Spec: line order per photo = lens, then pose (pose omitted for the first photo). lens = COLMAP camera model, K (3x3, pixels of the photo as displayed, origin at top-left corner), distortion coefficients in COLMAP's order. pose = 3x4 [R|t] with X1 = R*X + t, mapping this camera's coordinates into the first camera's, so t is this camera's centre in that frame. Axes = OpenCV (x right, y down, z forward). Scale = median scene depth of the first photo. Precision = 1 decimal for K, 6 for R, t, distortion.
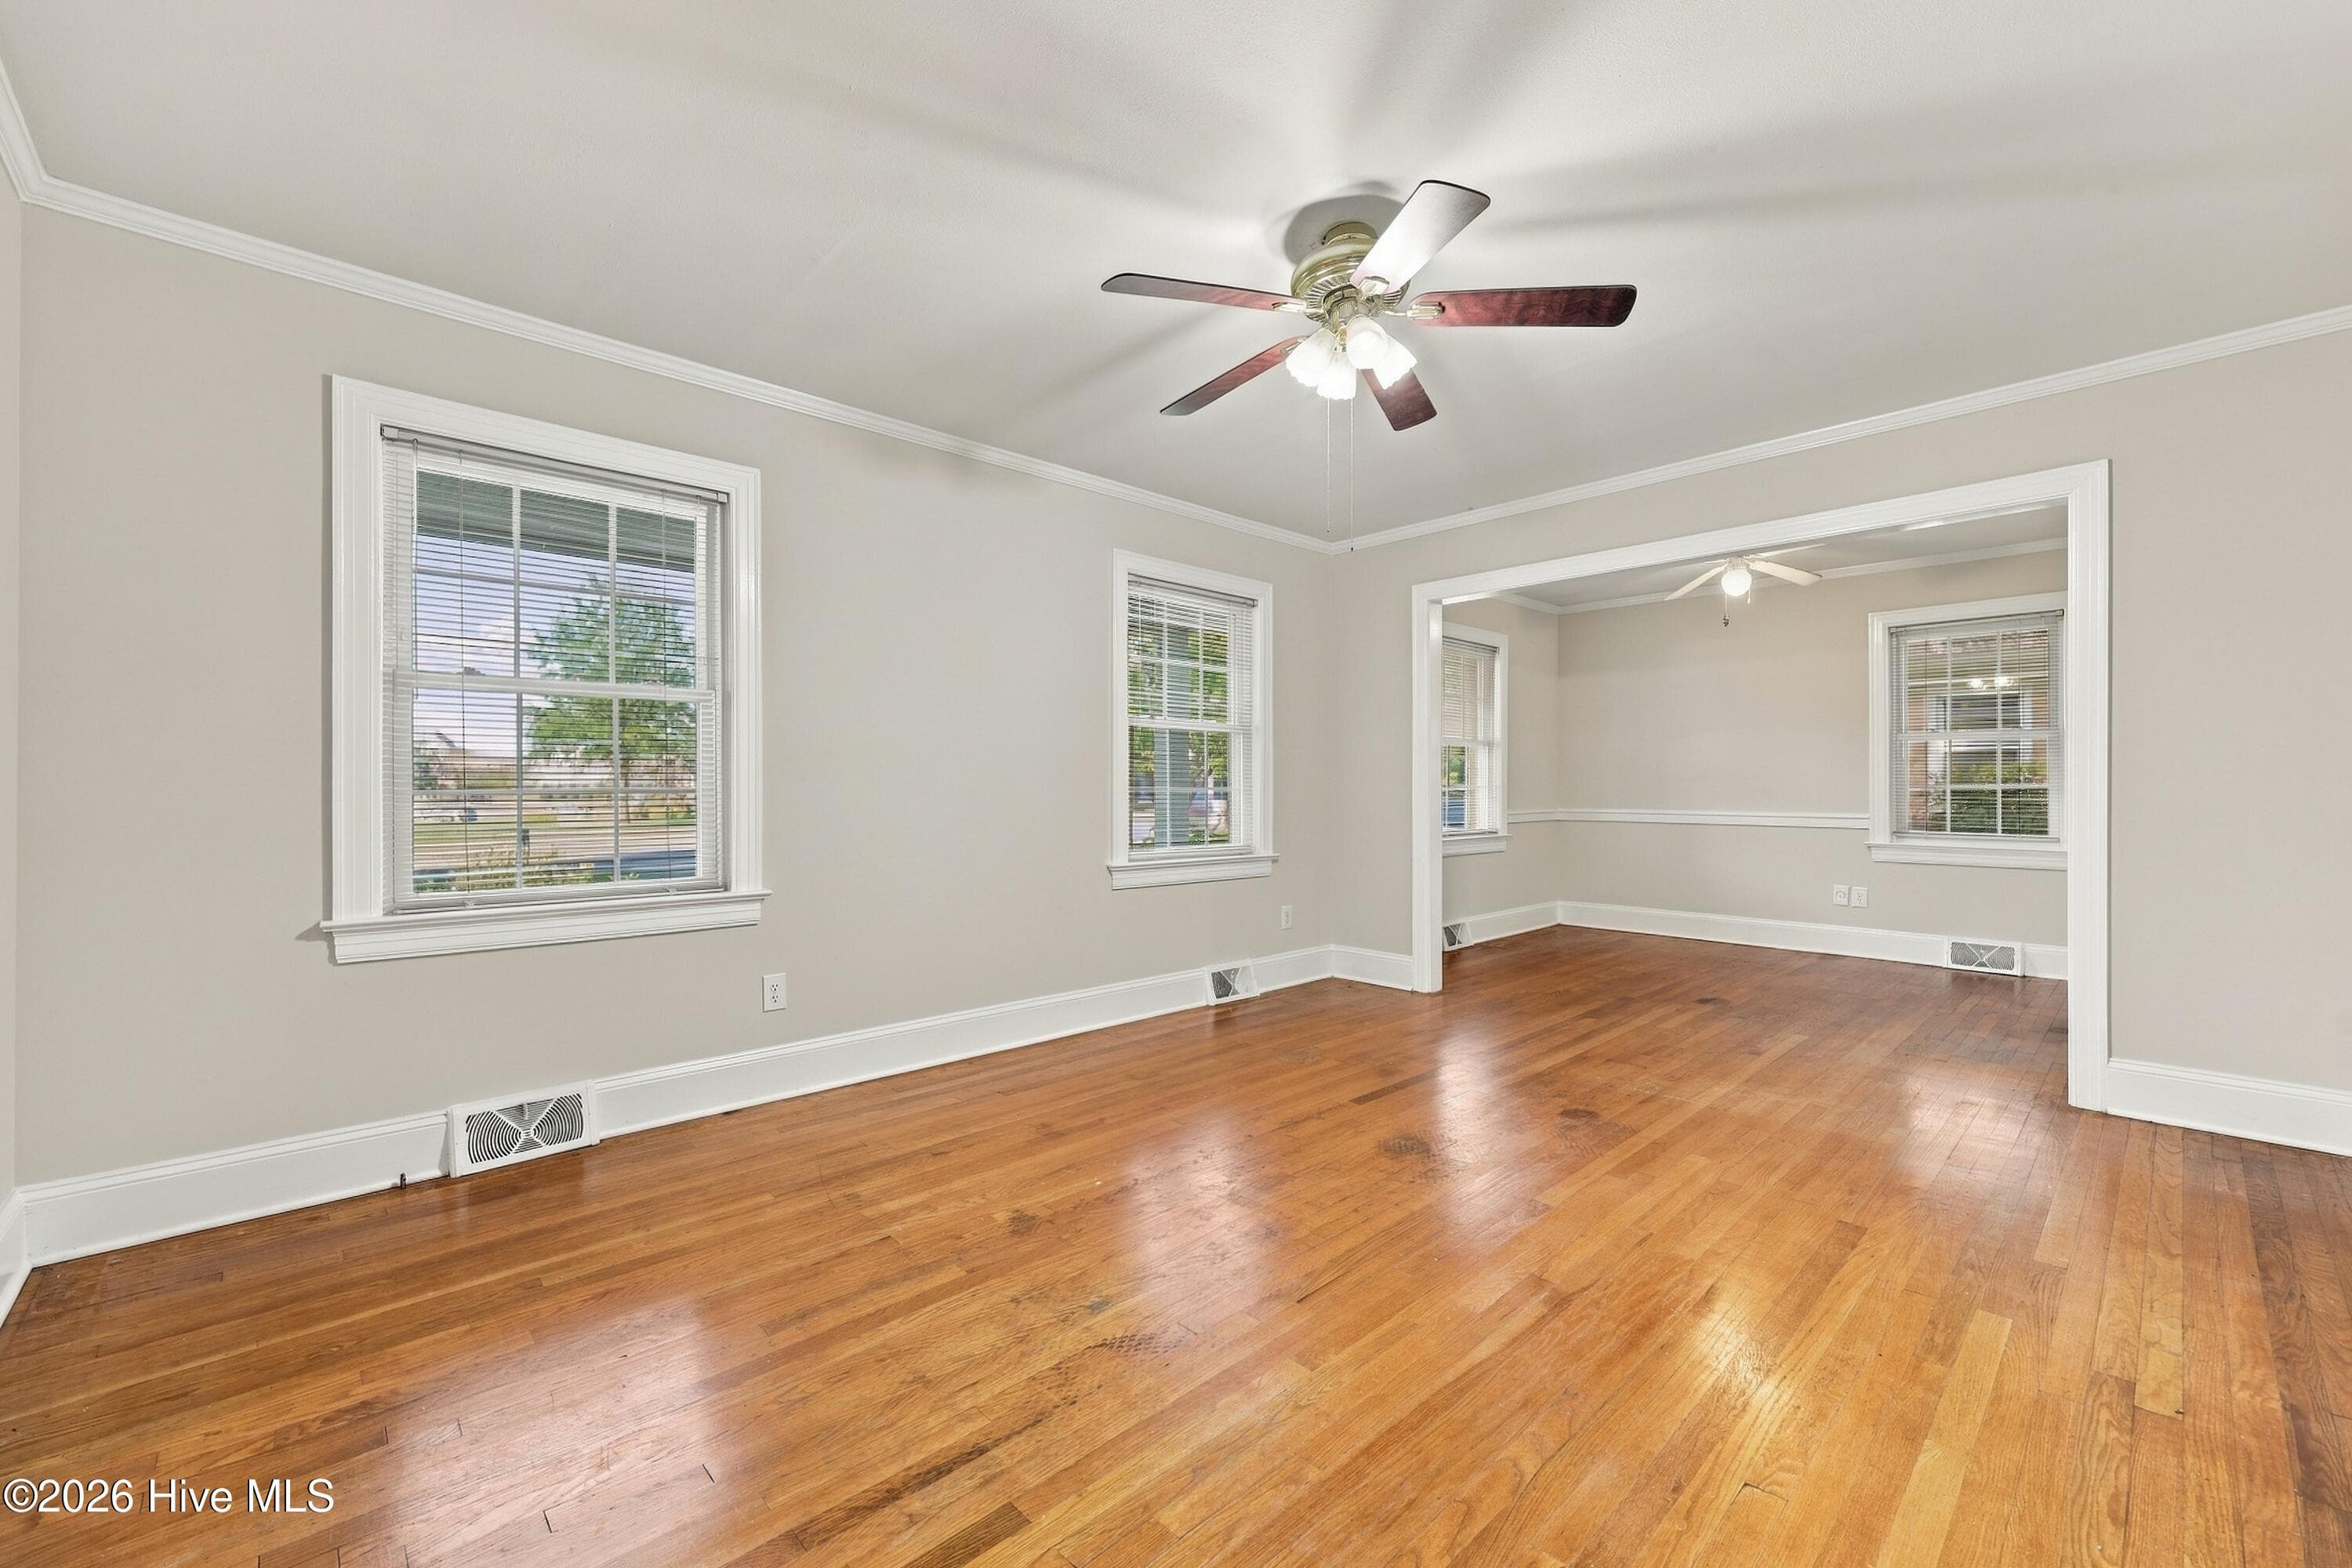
lens RADIAL K [[955.4, 0, 1182.3], [0, 955.4, 795.5], [0, 0, 1]] dist [0.002357, -0.000200]
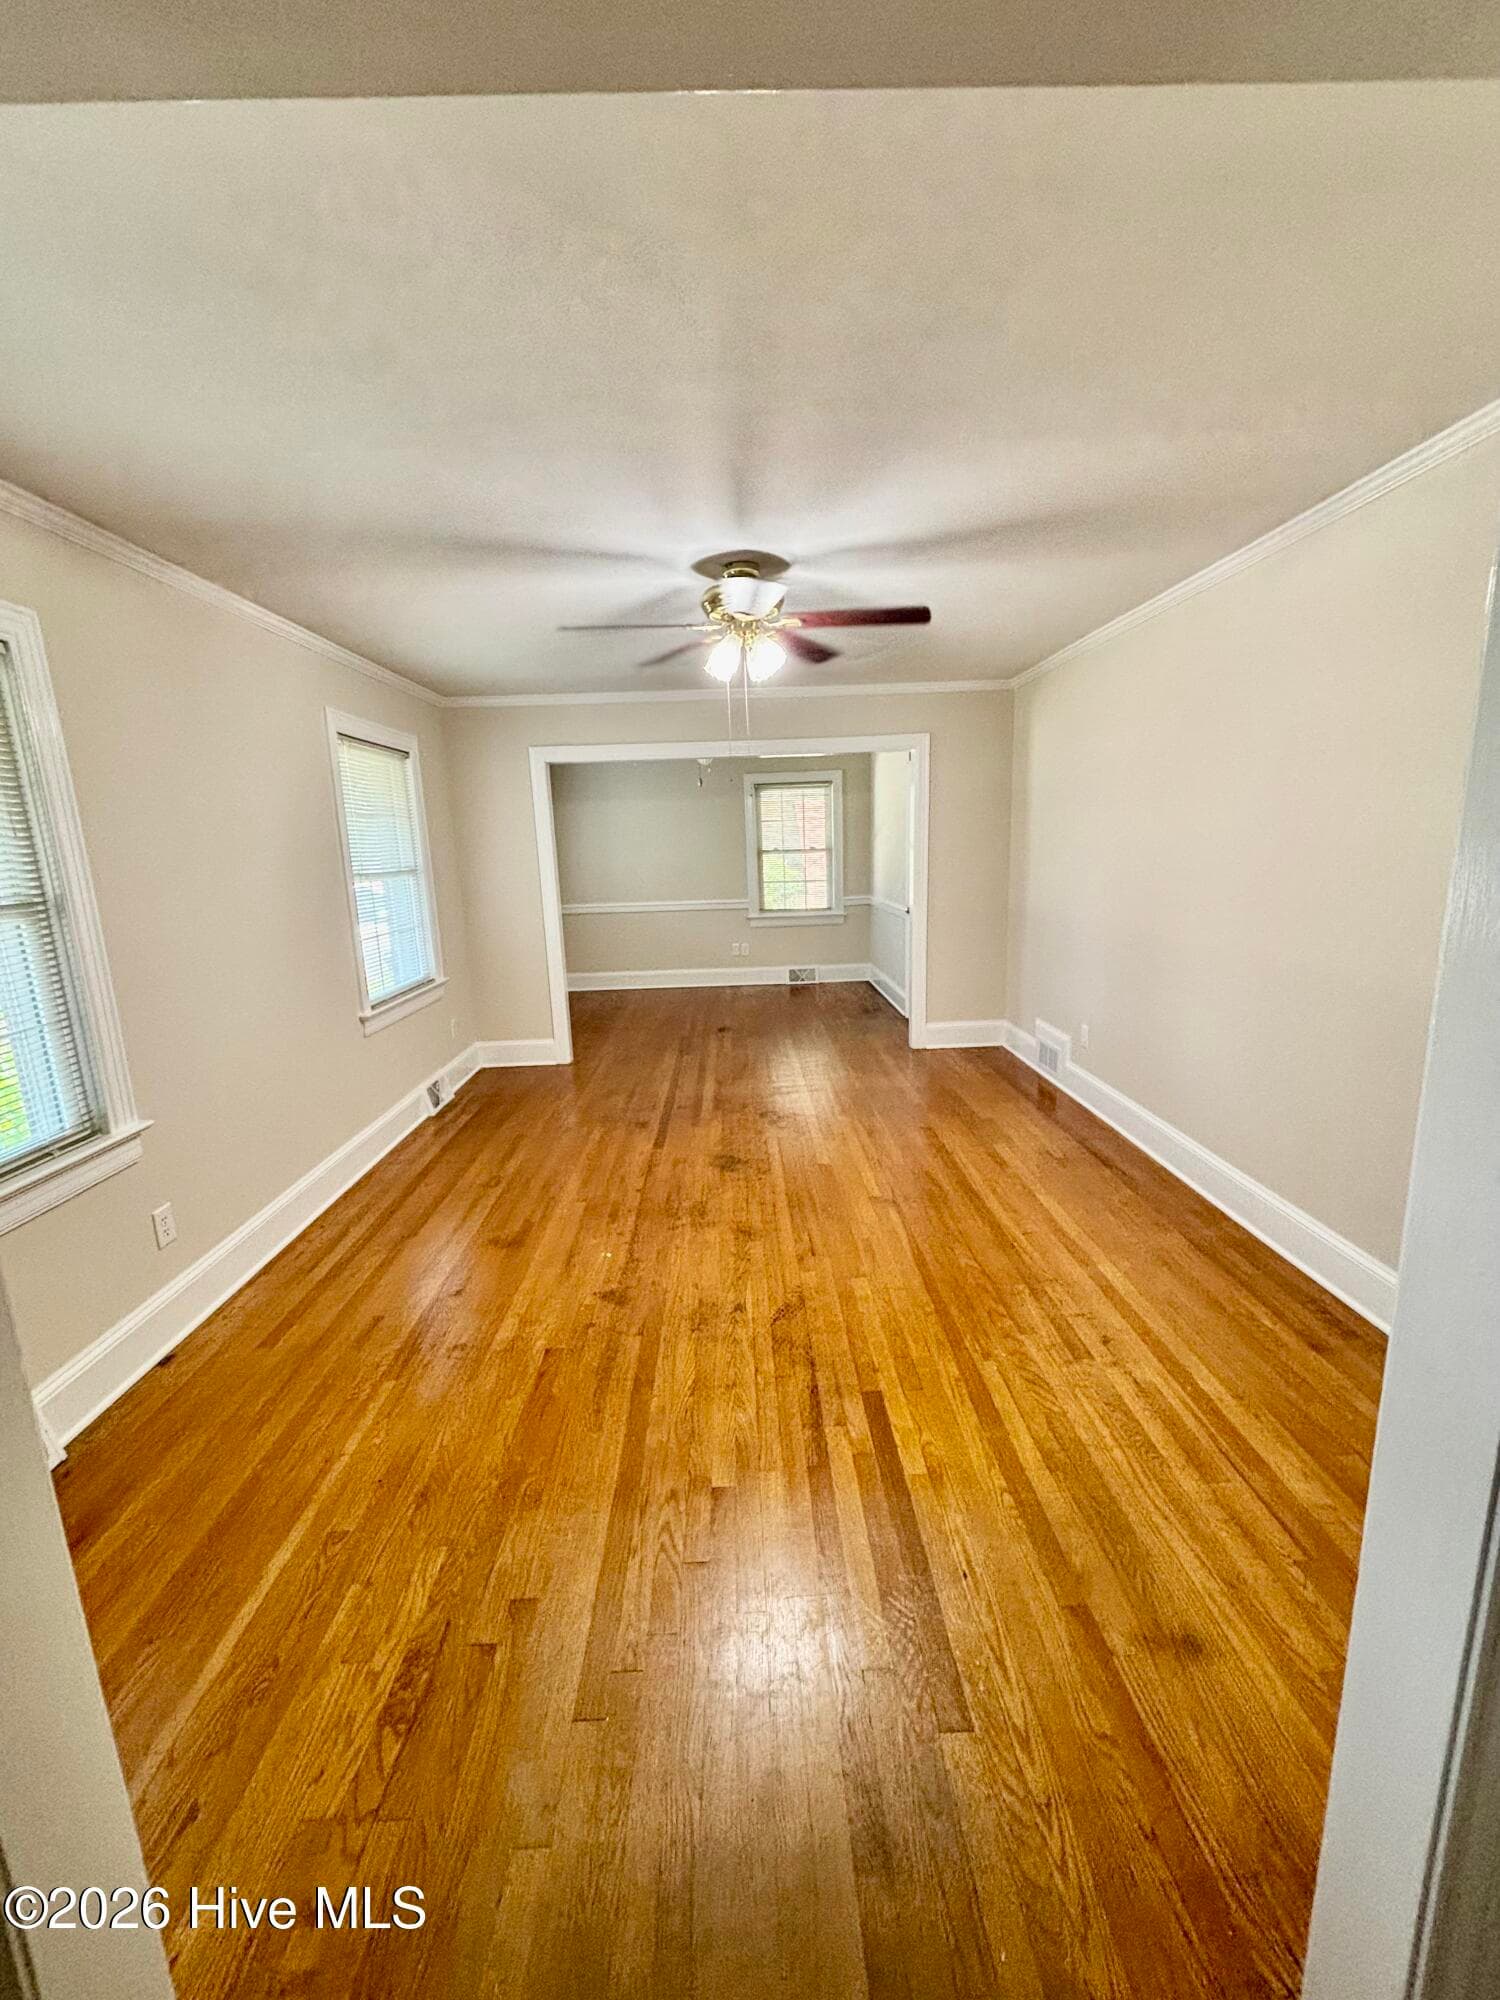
lens RADIAL K [[806.0, 0, 753.2], [0, 806.0, 1003.6], [0, 0, 1]] dist [-0.000548, -0.000996]
pose [[0.666109, -0.169561, 0.726325, -0.582311], [0.039690, 0.980494, 0.192498, -0.130371], [-0.744798, -0.099396, 0.659846, 0.094230]]
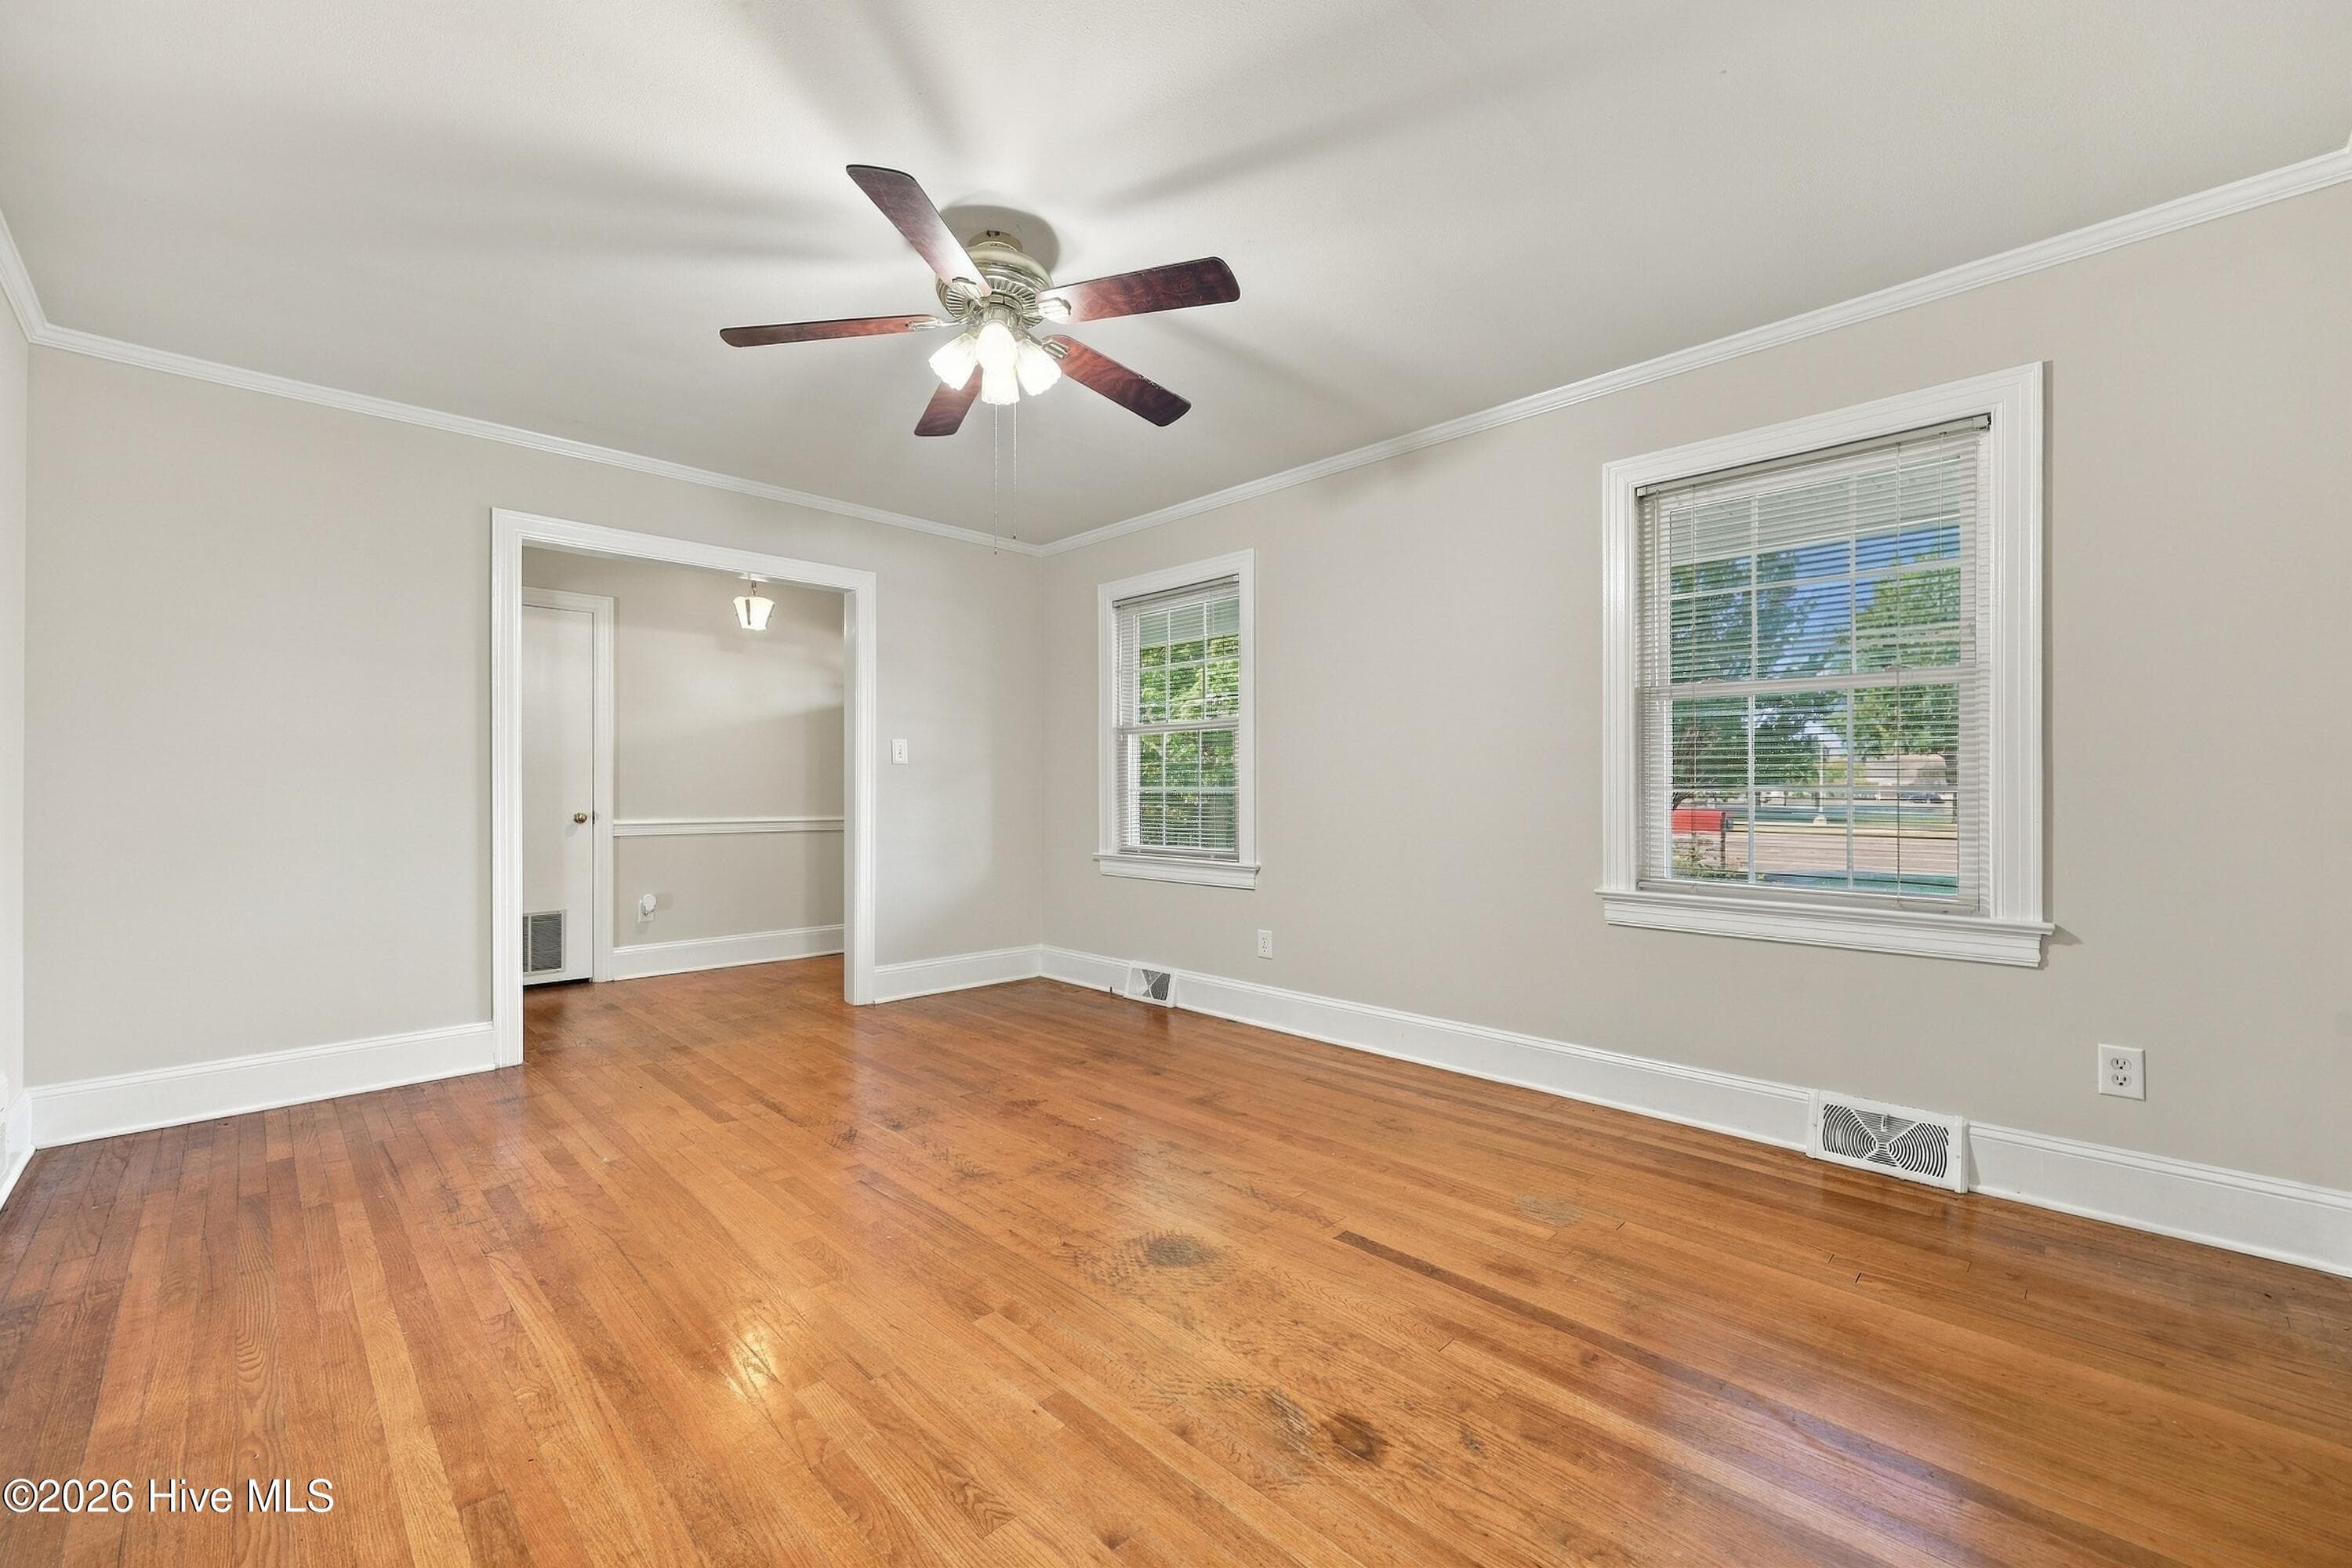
lens RADIAL K [[955.4, 0, 1162.2], [0, 955.4, 783.3], [0, 0, 1]] dist [0.002357, -0.000200]
pose [[0.007429, -0.005774, -0.999956, 0.876954], [-0.006330, 0.999963, -0.005821, -0.003015], [0.999952, 0.006373, 0.007392, 0.858967]]
